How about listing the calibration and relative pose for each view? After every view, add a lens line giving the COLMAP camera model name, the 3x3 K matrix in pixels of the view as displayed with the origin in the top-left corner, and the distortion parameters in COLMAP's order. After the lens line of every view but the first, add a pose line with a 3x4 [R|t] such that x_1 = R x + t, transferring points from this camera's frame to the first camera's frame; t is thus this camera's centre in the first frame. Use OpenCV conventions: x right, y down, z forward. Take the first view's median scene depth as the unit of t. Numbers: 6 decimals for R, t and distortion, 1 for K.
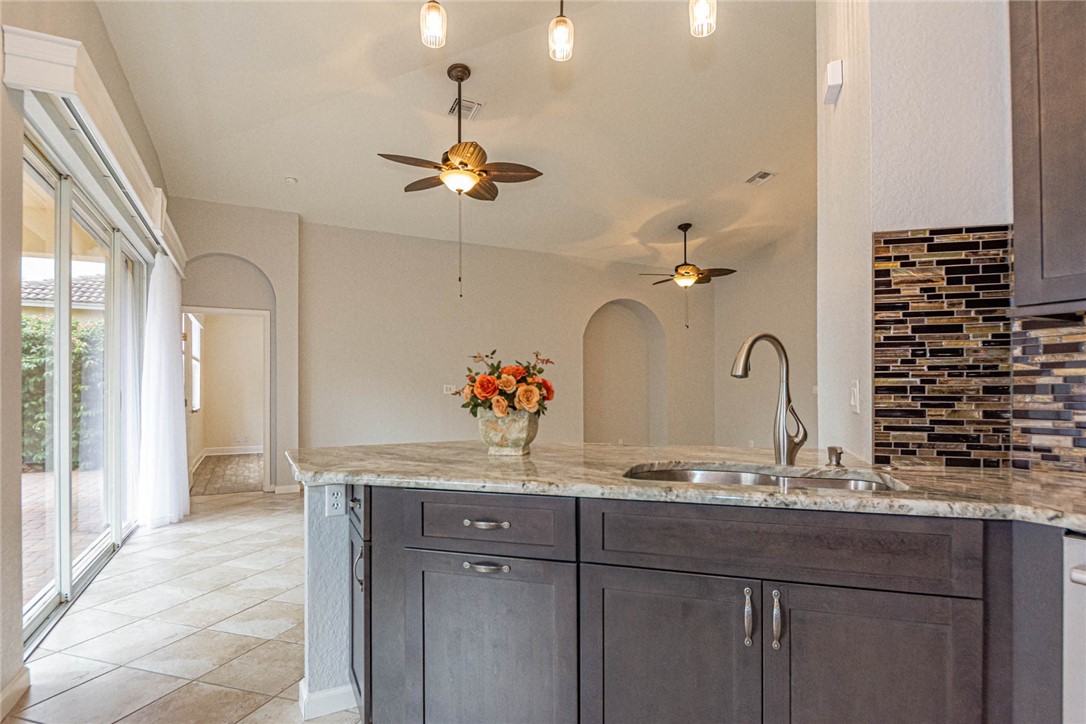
lens RADIAL K [[574.4, 0, 543.5], [0, 574.4, 406.1], [0, 0, 1]] dist [-0.002978, -0.000784]
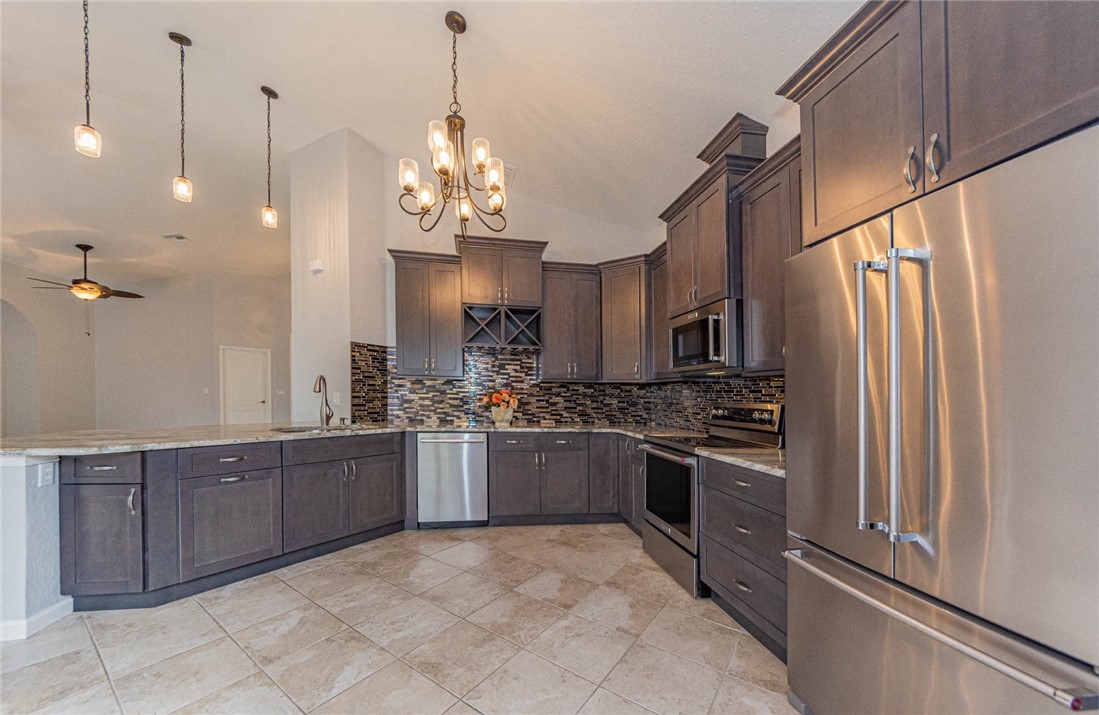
lens RADIAL K [[440.7, 0, 550.1], [0, 440.7, 396.6], [0, 0, 1]] dist [-0.000130, -0.000043]
pose [[0.292371, 0.003203, 0.956300, -1.245860], [0.003001, 0.999986, -0.004267, -0.018693], [-0.956300, 0.004117, 0.292357, -0.587738]]
